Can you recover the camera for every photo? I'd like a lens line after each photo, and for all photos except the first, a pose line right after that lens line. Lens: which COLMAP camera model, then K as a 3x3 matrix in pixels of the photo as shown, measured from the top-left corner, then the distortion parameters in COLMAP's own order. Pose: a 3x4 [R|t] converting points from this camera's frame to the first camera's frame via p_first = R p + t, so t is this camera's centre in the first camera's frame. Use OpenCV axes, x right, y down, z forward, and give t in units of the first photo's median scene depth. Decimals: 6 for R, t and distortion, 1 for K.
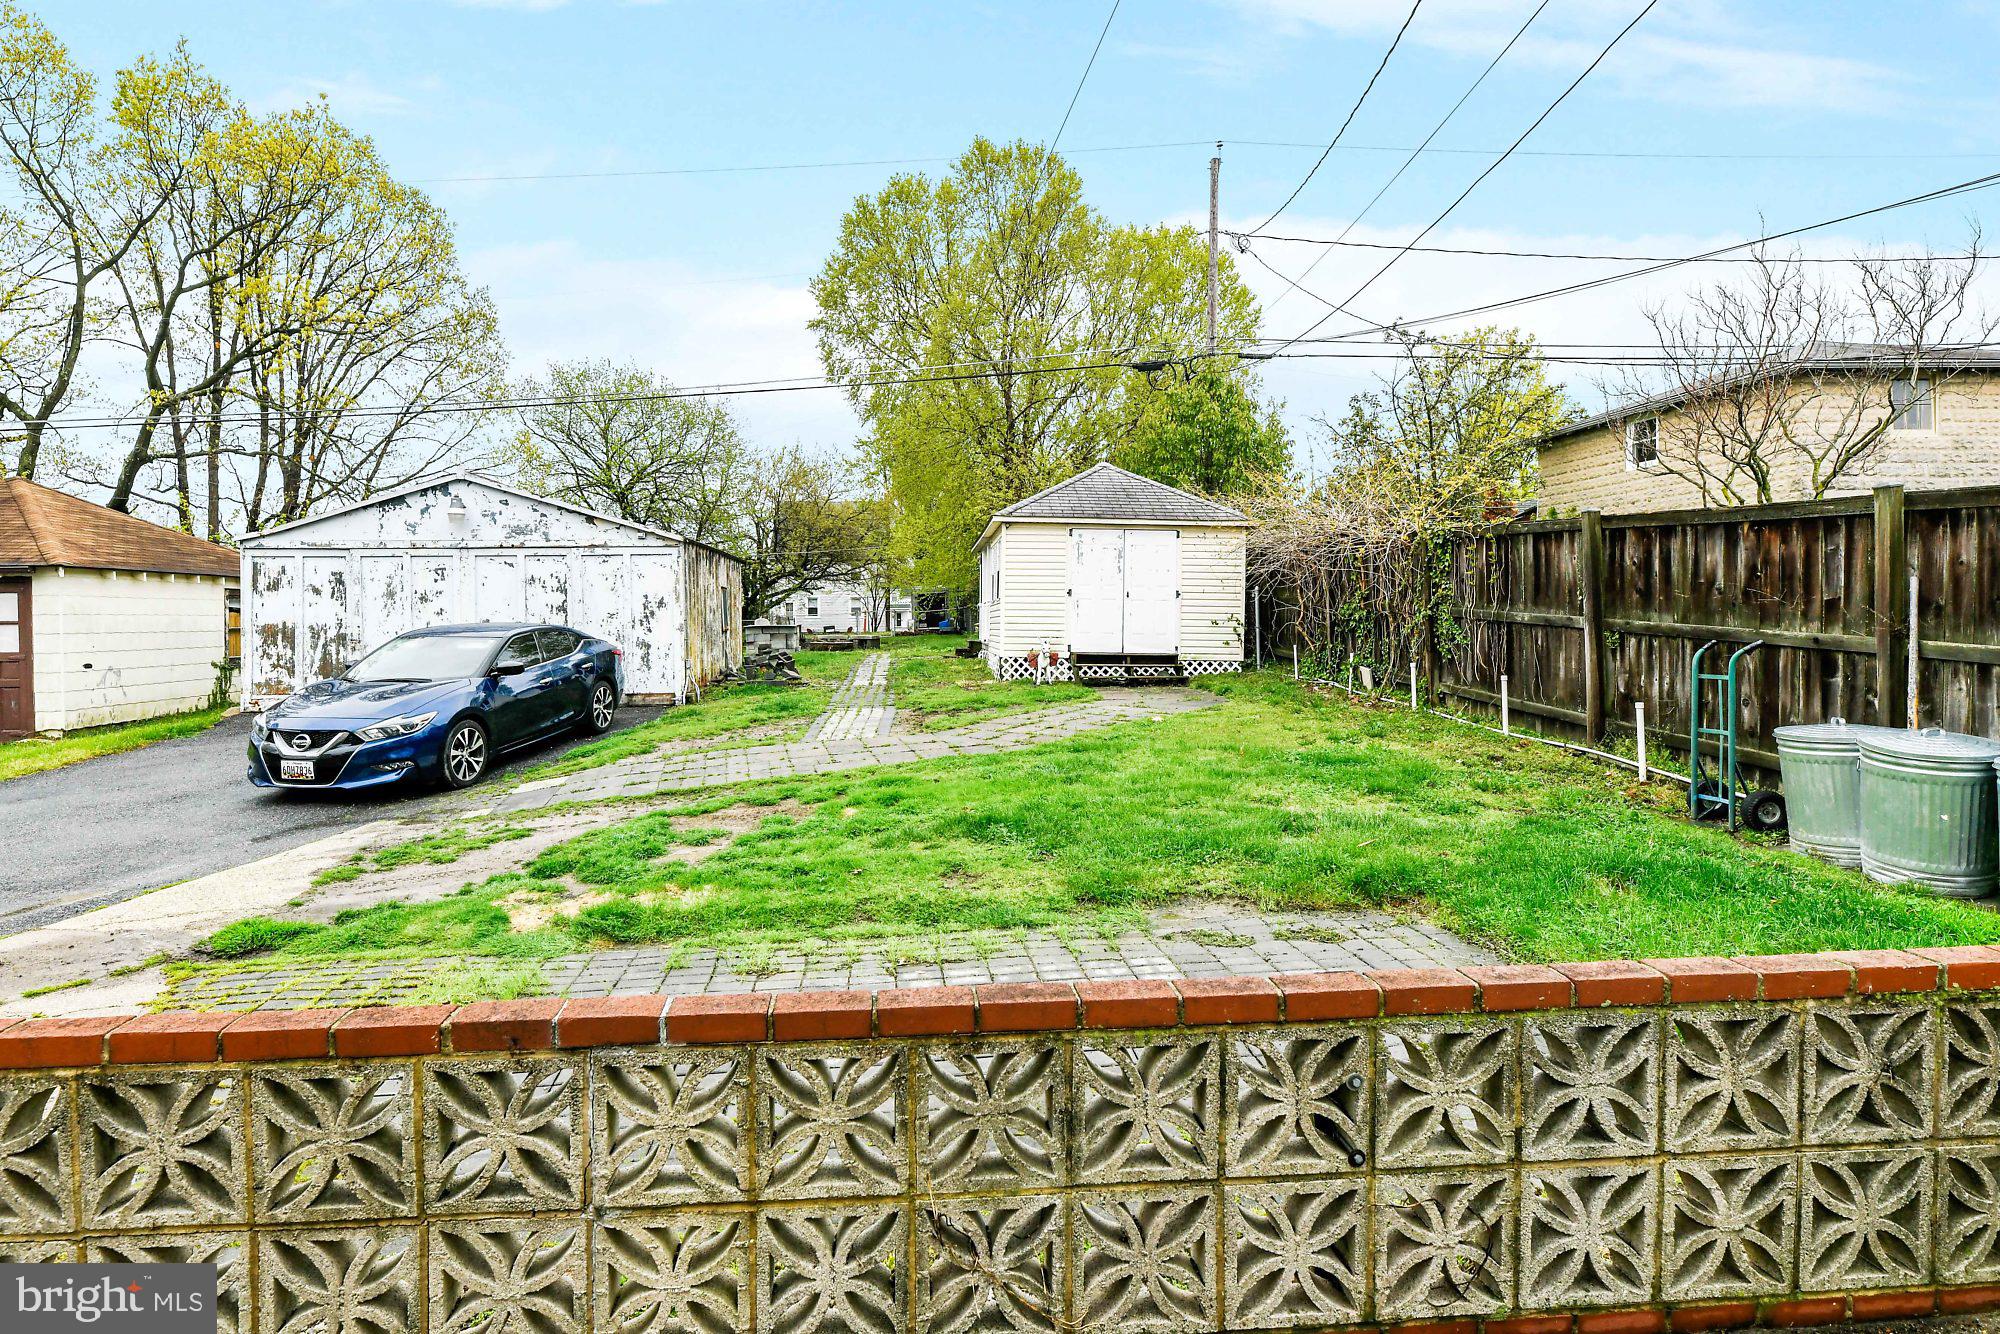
lens RADIAL K [[885.3, 0, 1004.2], [0, 885.3, 662.5], [0, 0, 1]] dist [-0.001570, -0.000341]
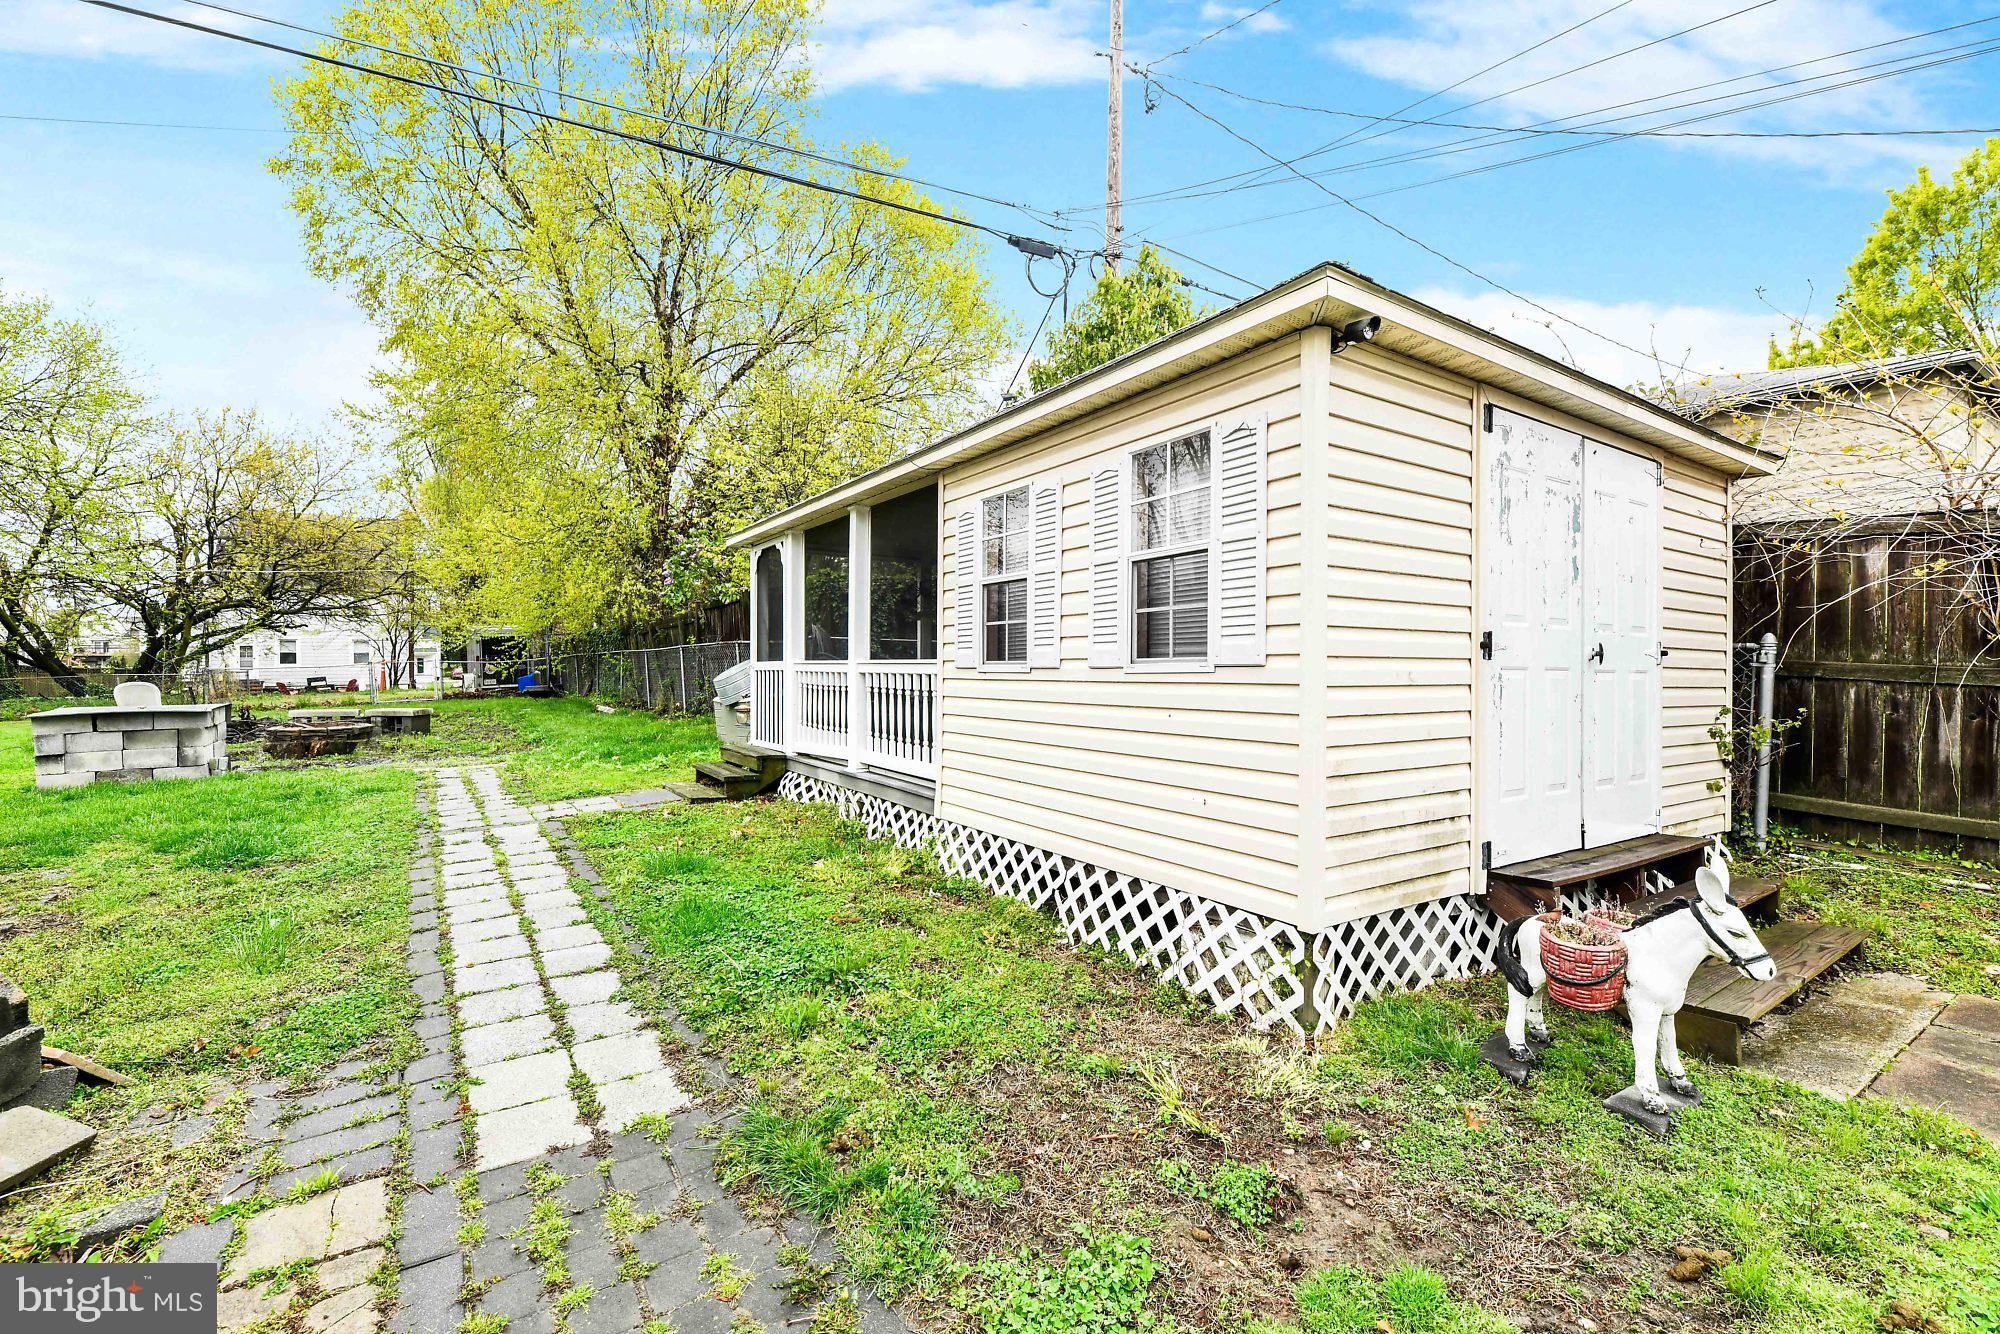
lens RADIAL K [[843.0, 0, 1026.2], [0, 843.0, 691.7], [0, 0, 1]] dist [-0.000446, -0.001808]
pose [[0.875135, -0.011183, 0.483749, -0.086741], [0.020784, 0.999679, -0.014491, -0.033439], [-0.483432, 0.022736, 0.875087, 0.442065]]
